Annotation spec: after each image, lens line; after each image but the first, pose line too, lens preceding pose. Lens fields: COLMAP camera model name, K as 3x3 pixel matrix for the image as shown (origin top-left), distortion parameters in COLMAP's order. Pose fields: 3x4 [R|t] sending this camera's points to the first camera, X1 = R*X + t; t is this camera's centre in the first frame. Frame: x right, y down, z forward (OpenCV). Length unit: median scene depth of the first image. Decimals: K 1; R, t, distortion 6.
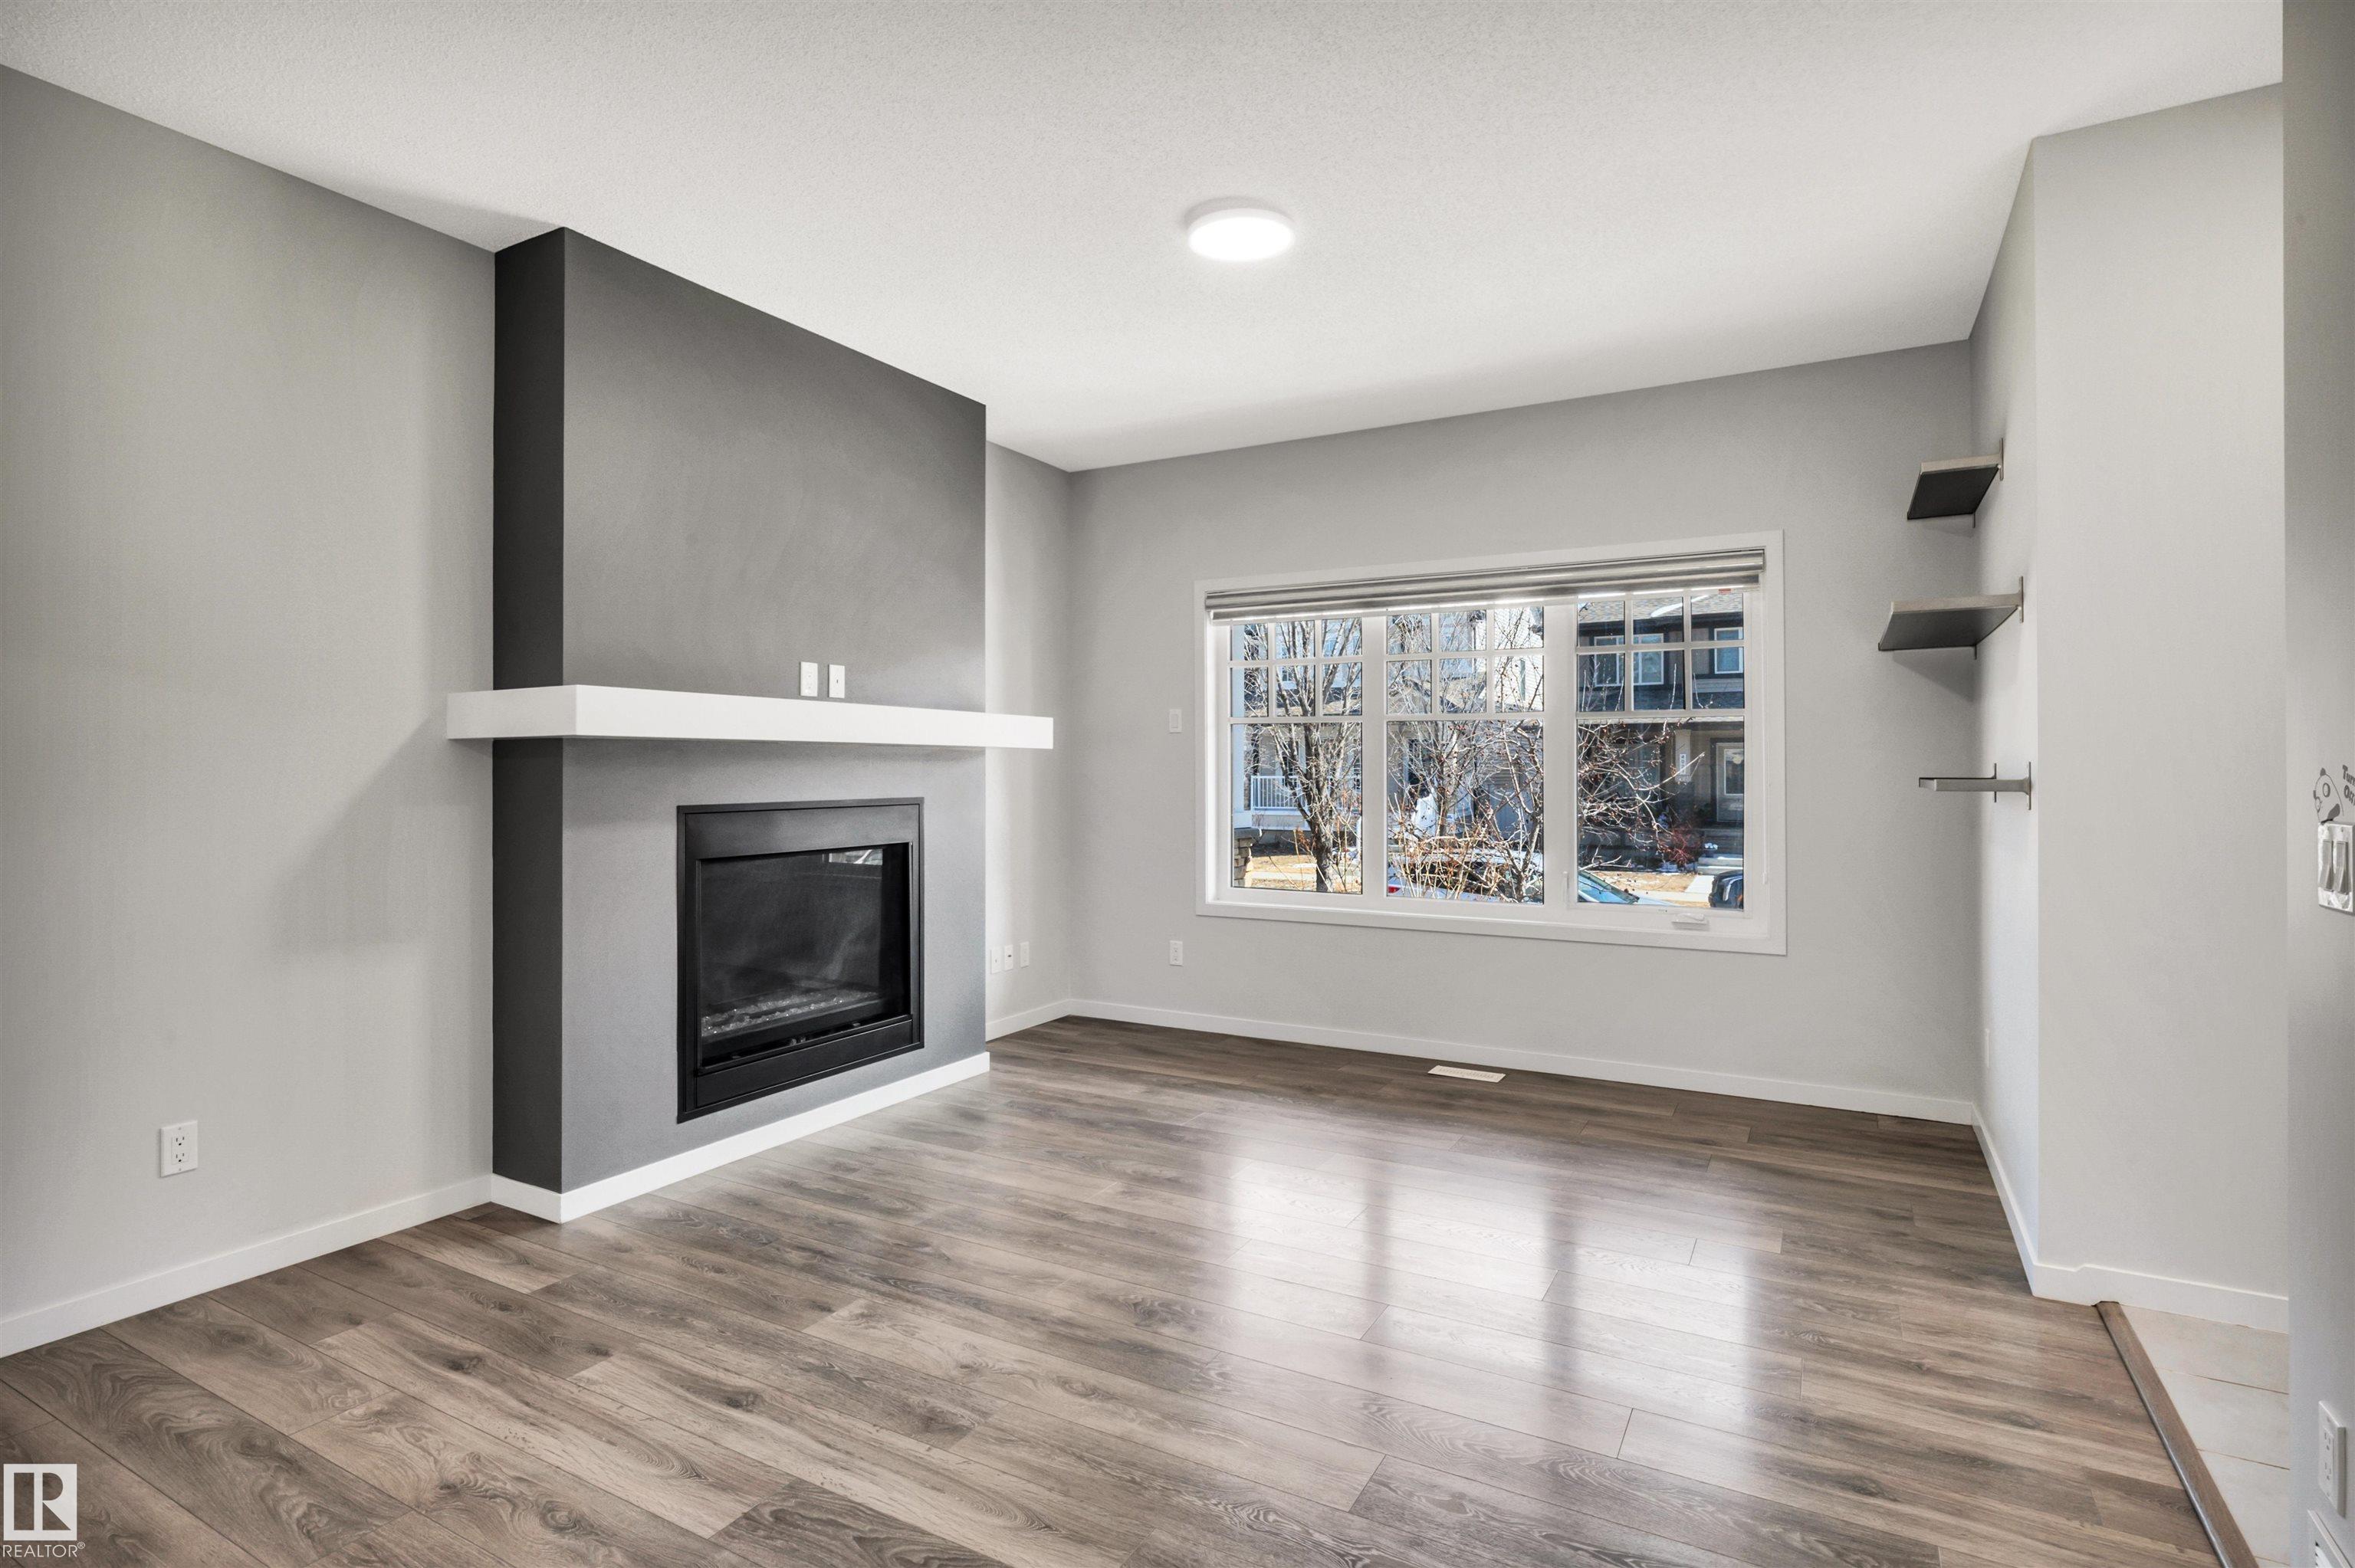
lens RADIAL K [[1180.2, 0, 1180.5], [0, 1180.2, 740.4], [0, 0, 1]] dist [-0.010892, 0.001703]
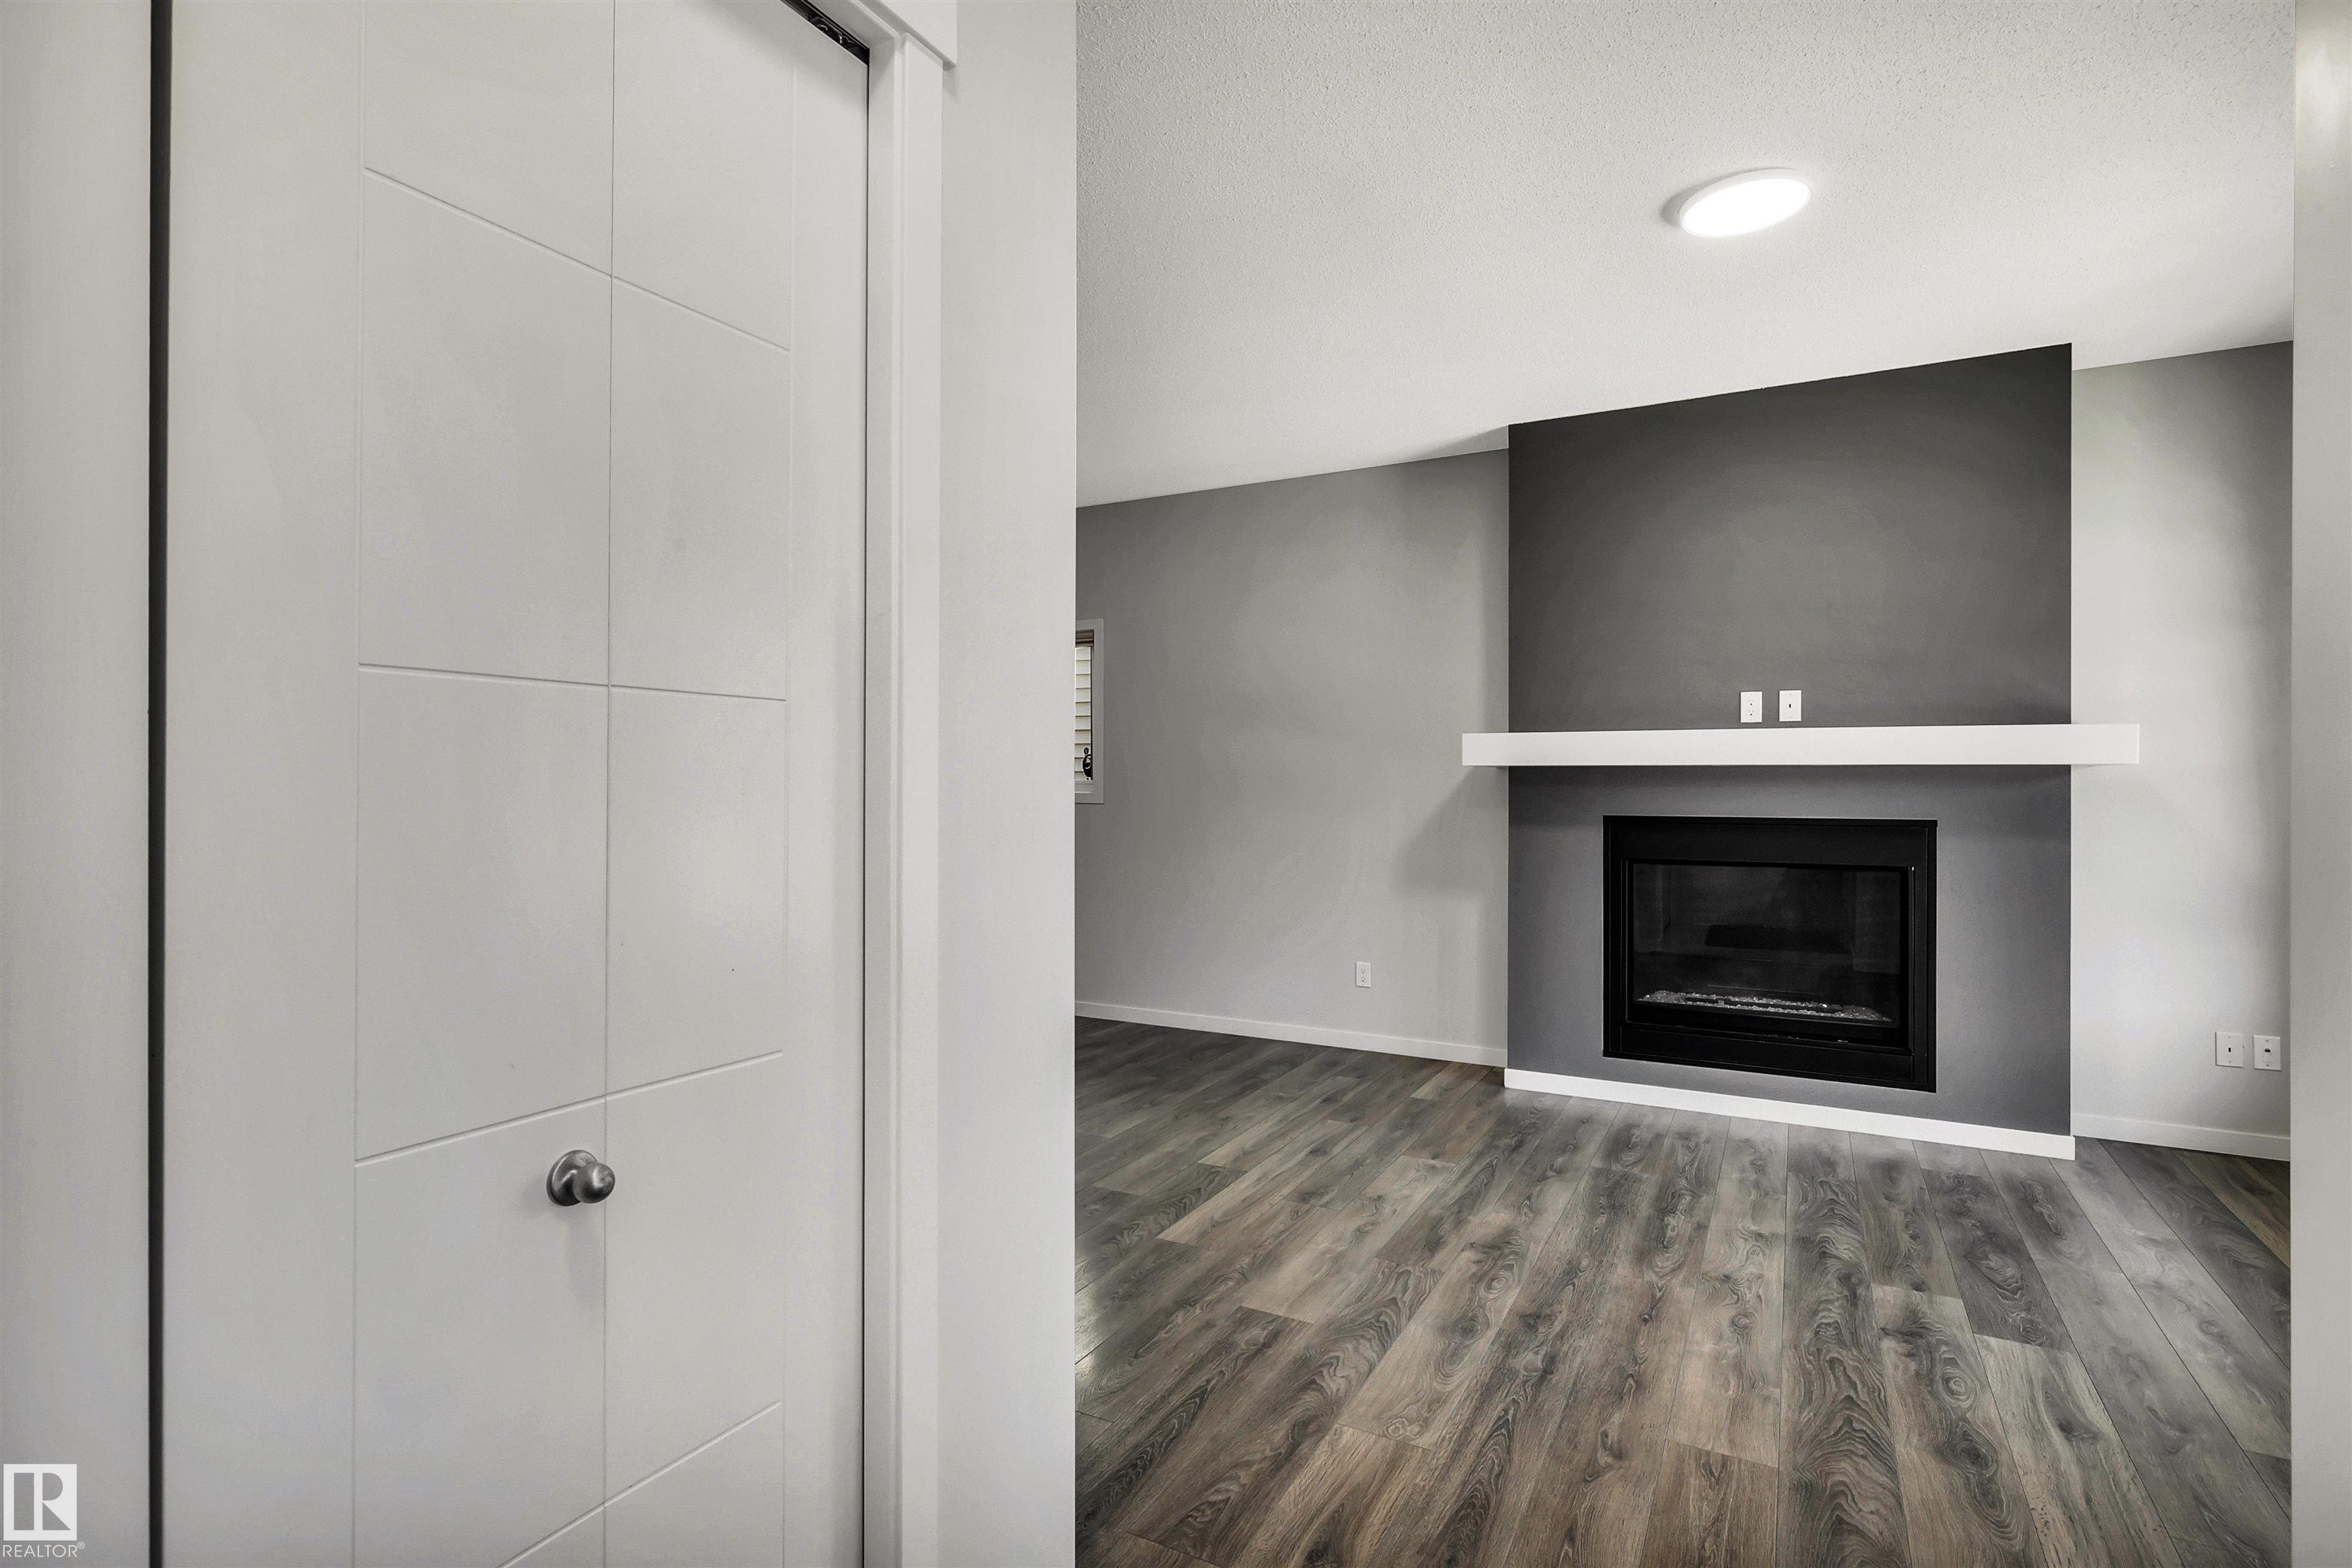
lens RADIAL K [[1143.3, 0, 1150.8], [0, 1143.3, 775.8], [0, 0, 1]] dist [-0.001953, 0.001365]
pose [[0.008962, 0.003538, -0.999954, 0.868480], [0.021699, 0.999758, 0.003732, -0.005384], [0.999724, -0.021732, 0.008883, 0.495618]]
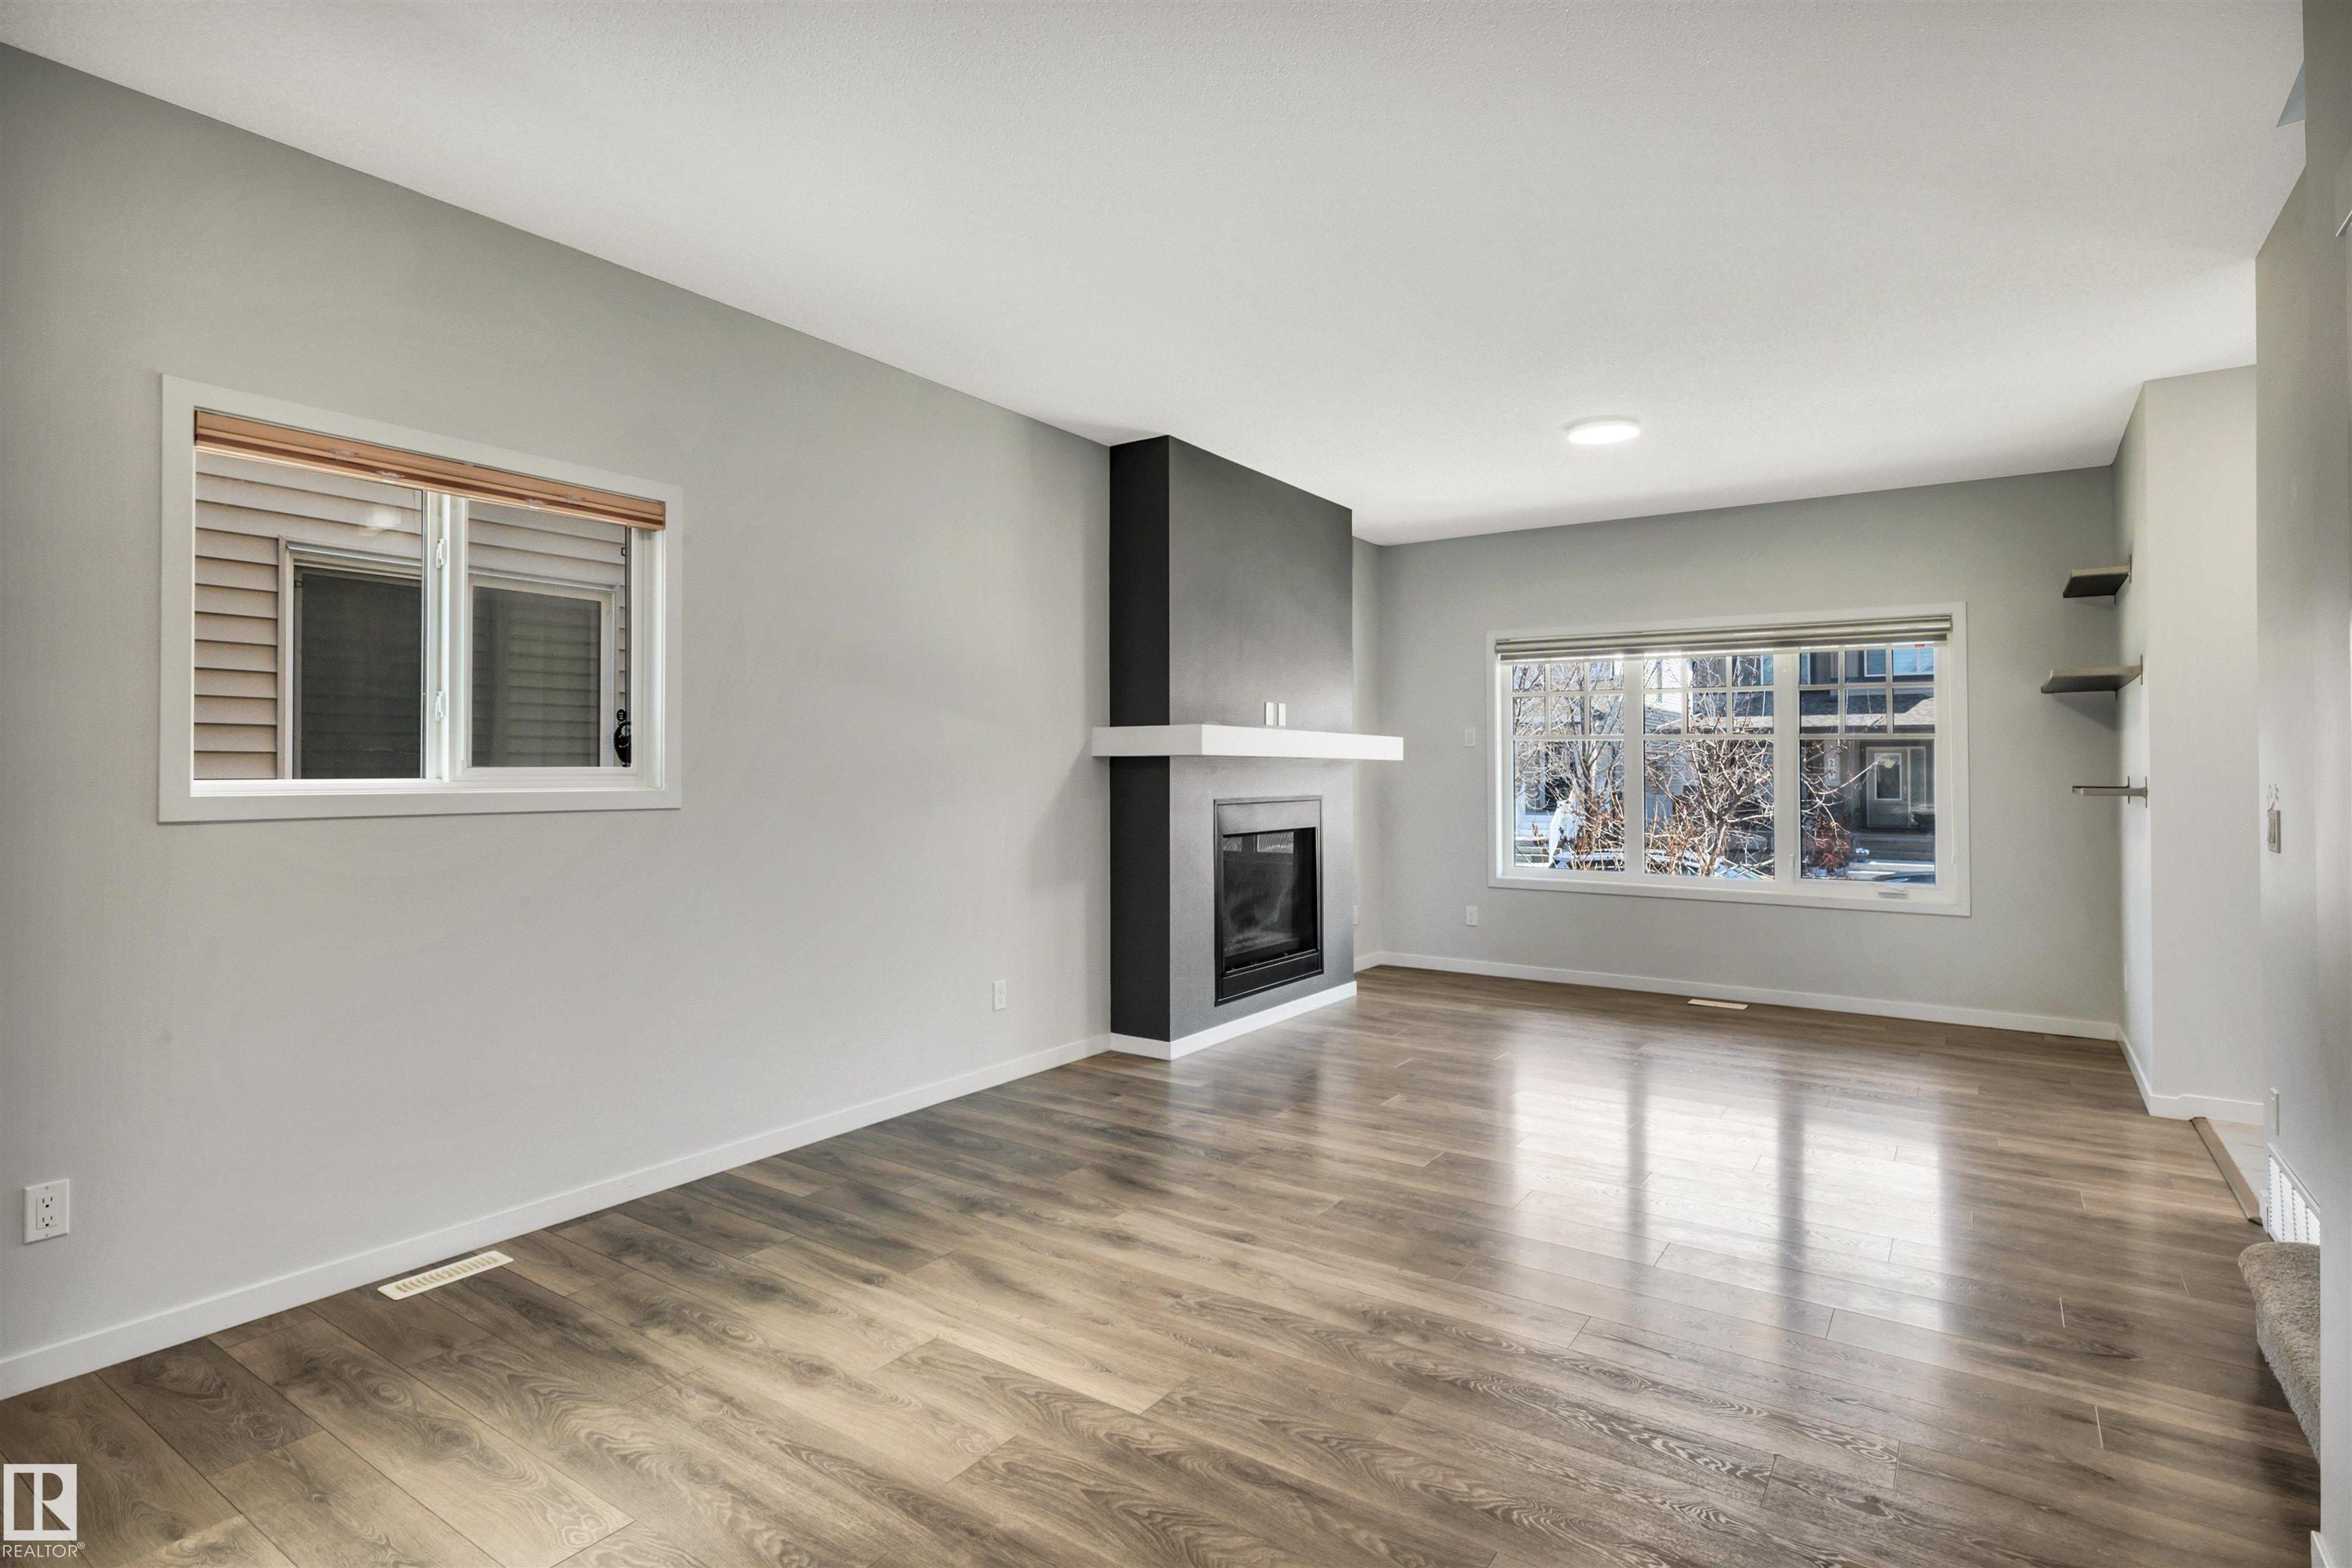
lens RADIAL K [[1178.9, 0, 1180.6], [0, 1178.9, 726.8], [0, 0, 1]] dist [-0.010892, 0.001703]
pose [[0.995267, 0.001362, -0.097171, -0.330946], [-0.002491, 0.999931, -0.011497, -0.022189], [0.097149, 0.011684, 0.995201, -0.554478]]
